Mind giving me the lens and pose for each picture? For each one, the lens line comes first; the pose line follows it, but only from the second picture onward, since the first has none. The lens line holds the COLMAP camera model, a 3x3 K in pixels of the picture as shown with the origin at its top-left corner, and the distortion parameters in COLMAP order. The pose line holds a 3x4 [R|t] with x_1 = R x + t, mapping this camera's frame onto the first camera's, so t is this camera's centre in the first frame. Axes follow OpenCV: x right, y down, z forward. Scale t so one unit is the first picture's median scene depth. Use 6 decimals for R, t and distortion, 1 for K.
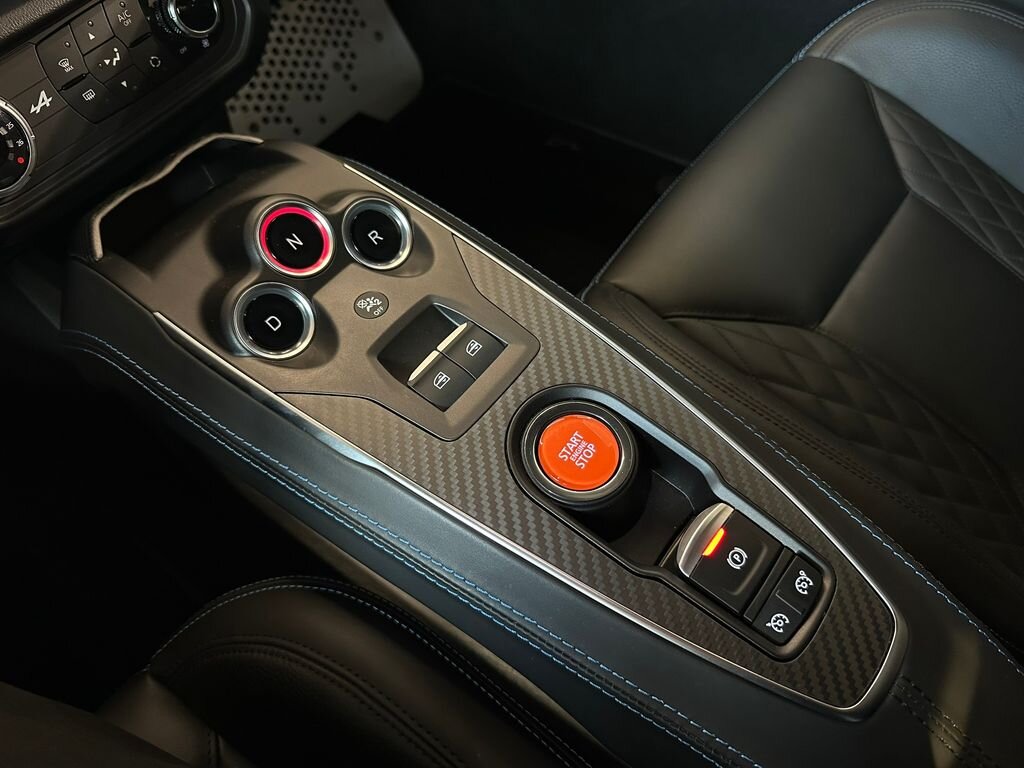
lens RADIAL K [[662.7, 0, 502.0], [0, 662.7, 383.0], [0, 0, 1]] dist [-0.032173, -0.005673]
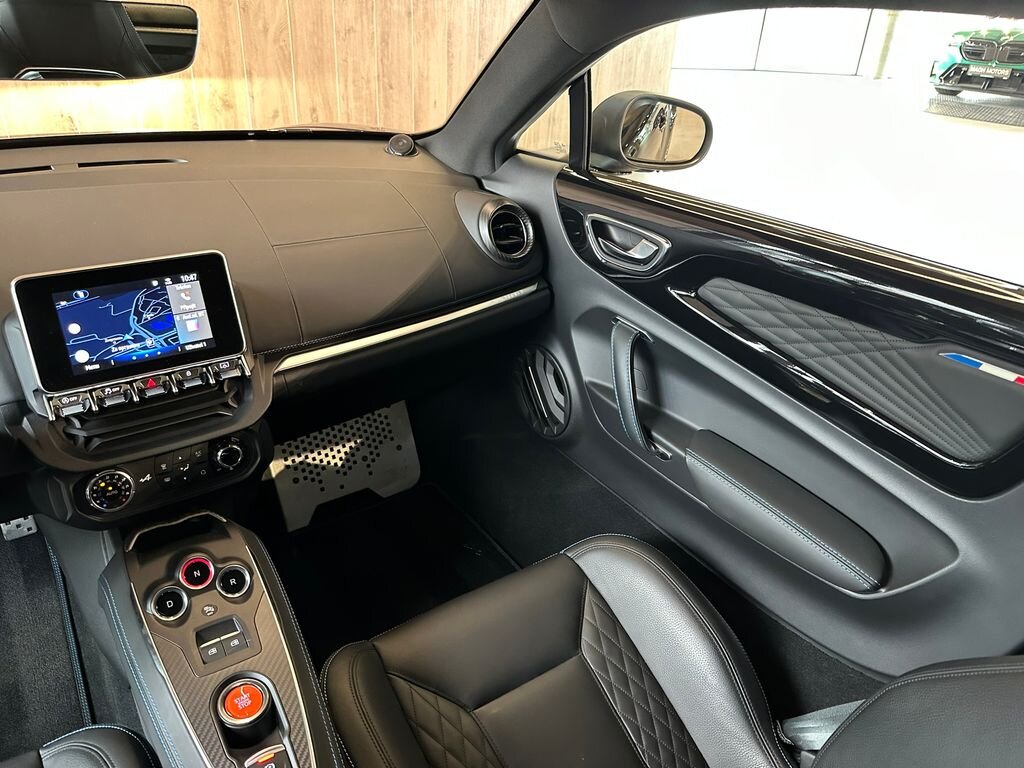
lens RADIAL K [[662.7, 0, 516.4], [0, 662.7, 380.5], [0, 0, 1]] dist [-0.032173, -0.005673]
pose [[0.945001, 0.260578, -0.197667, 1.010947], [-0.324123, 0.827020, -0.459328, -0.073371], [0.043784, 0.498134, 0.865994, -1.282202]]
